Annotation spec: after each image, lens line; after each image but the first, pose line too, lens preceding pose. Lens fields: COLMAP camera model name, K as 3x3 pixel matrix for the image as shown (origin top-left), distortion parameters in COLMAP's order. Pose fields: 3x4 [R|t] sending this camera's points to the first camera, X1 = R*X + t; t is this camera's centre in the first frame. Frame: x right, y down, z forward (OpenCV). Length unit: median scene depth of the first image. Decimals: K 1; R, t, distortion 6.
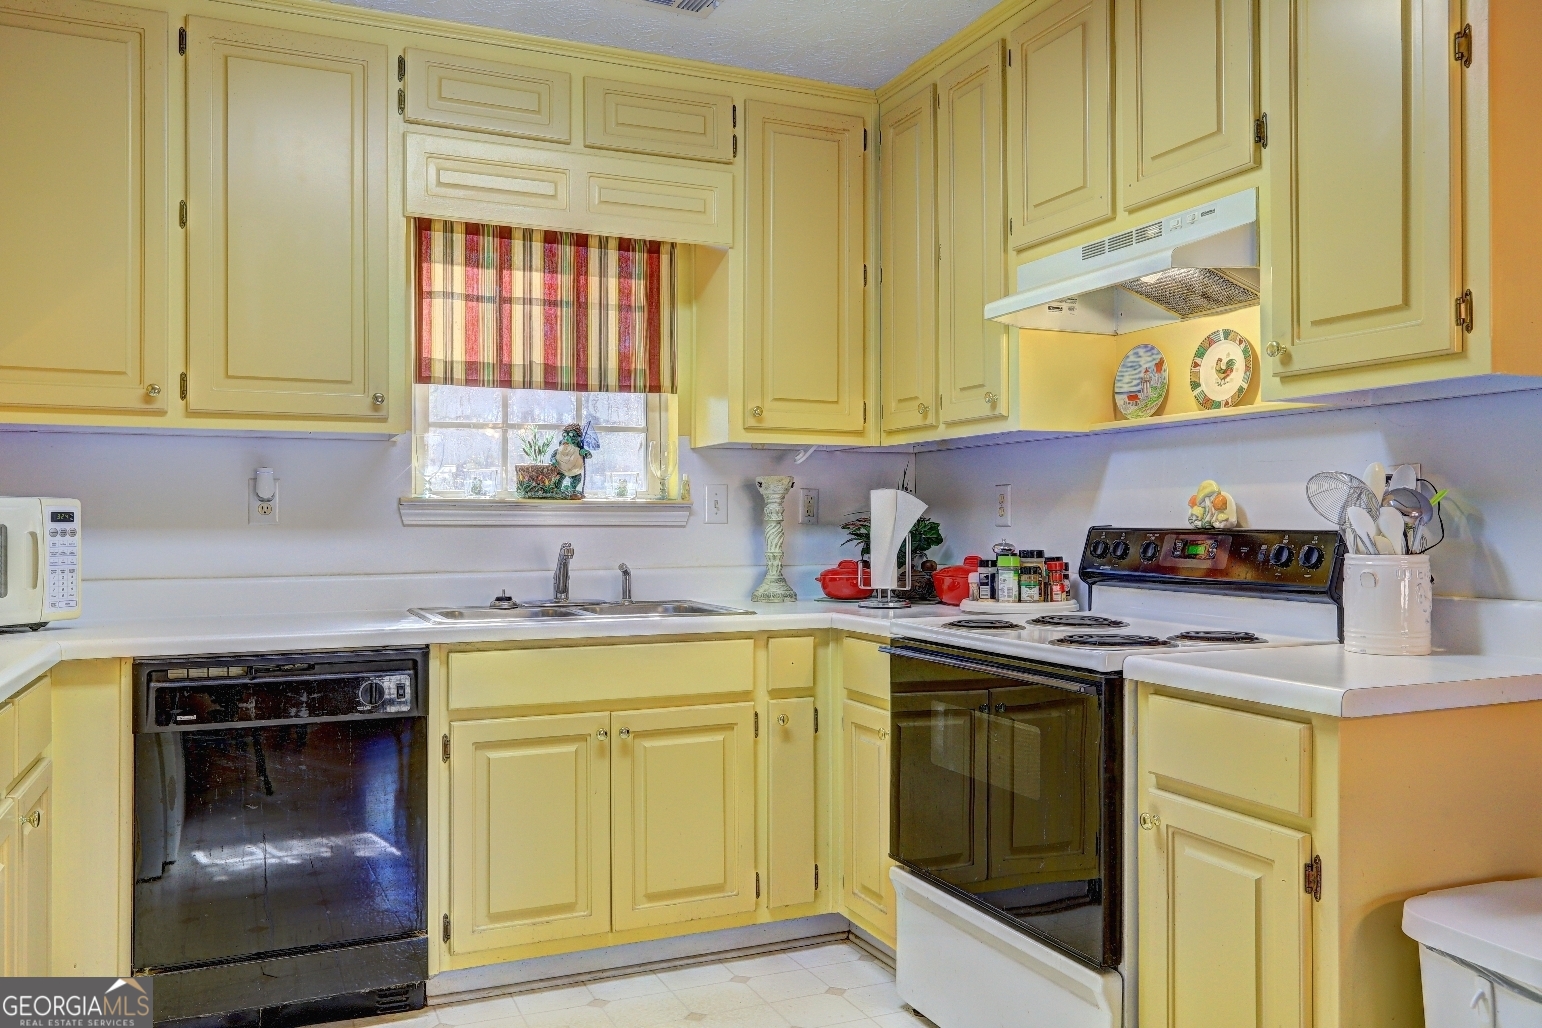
lens RADIAL K [[1175.5, 0, 760.1], [0, 1175.5, 513.1], [0, 0, 1]] dist [-0.000084, 0.004738]
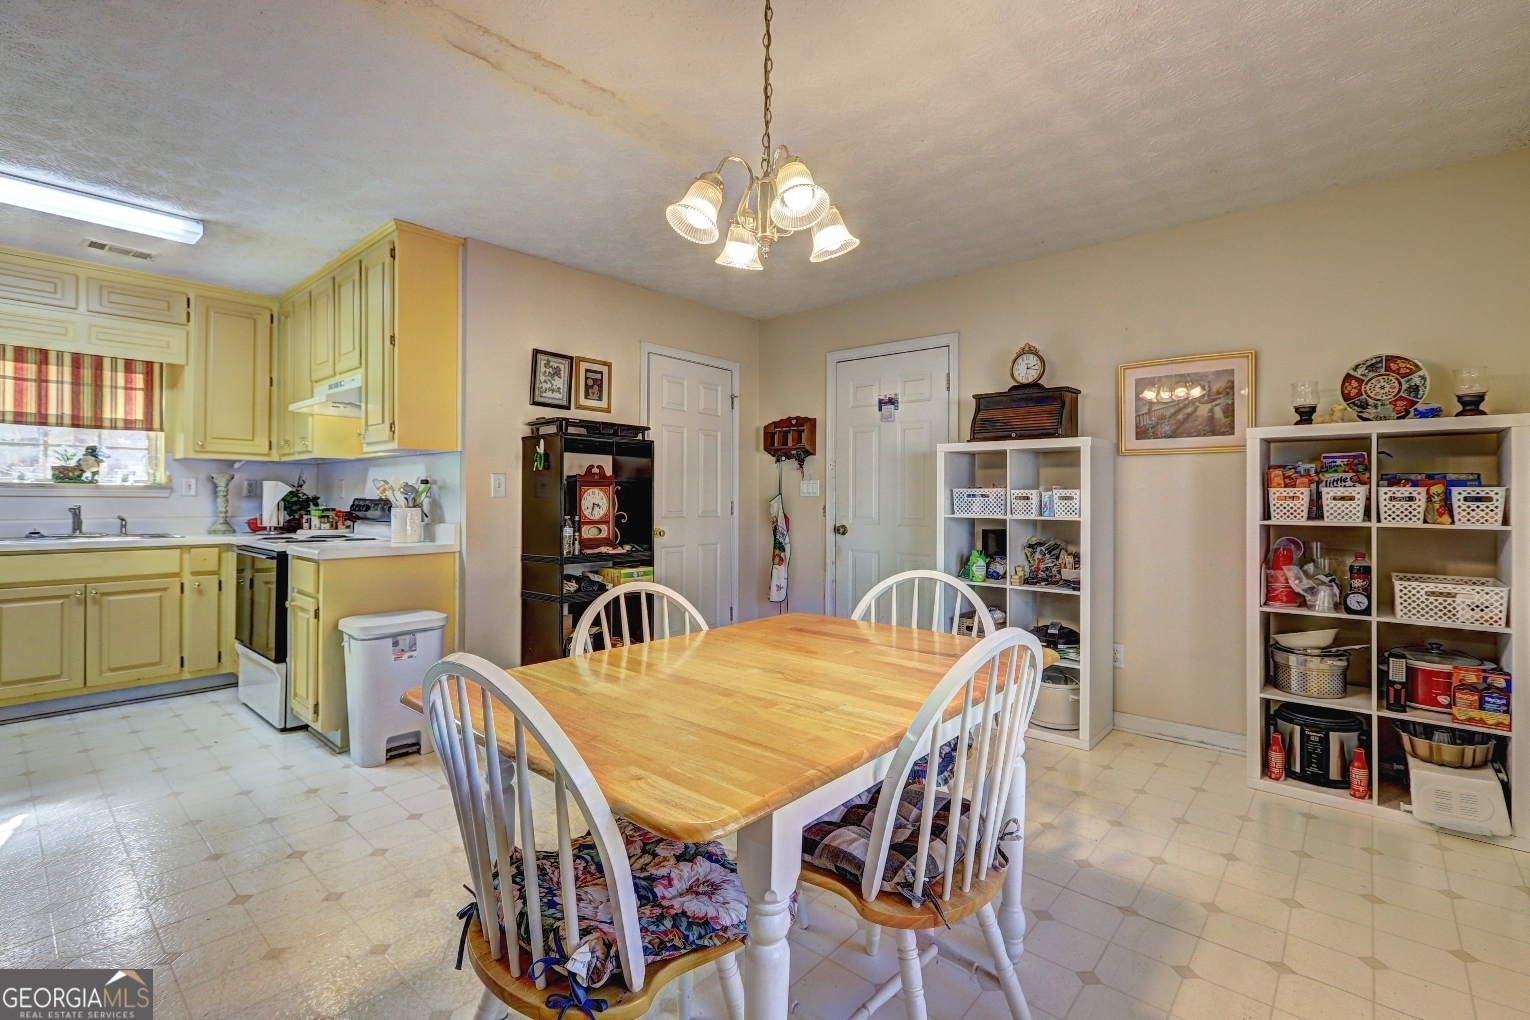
lens RADIAL K [[691.0, 0, 755.8], [0, 691.0, 496.8], [0, 0, 1]] dist [-0.000071, 0.000634]
pose [[0.906516, 0.007274, 0.422109, 0.409190], [-0.009243, 0.999954, 0.002618, -0.002880], [-0.422070, -0.006275, 0.906541, -0.596200]]
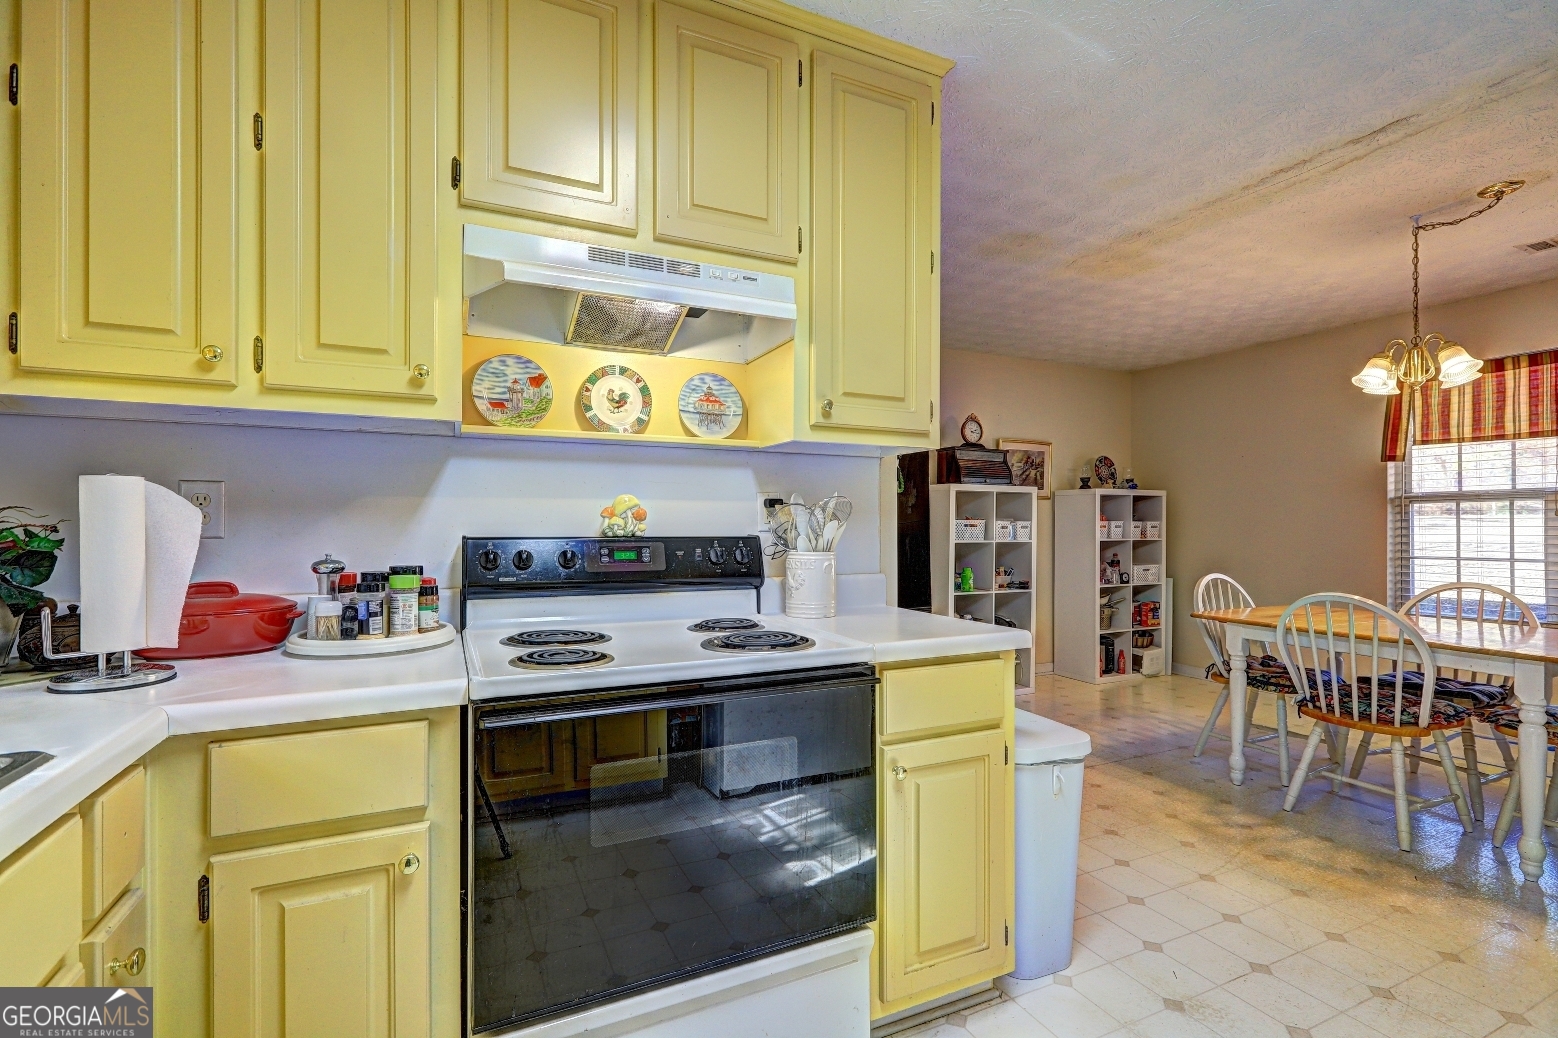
lens RADIAL K [[695.3, 0, 779.6], [0, 695.3, 522.9], [0, 0, 1]] dist [0.000713, 0.000503]
pose [[-0.029885, 0.008161, 0.999520, -0.256625], [-0.005370, 0.999951, -0.008325, 0.003946], [-0.999539, -0.005616, -0.029840, 0.736777]]
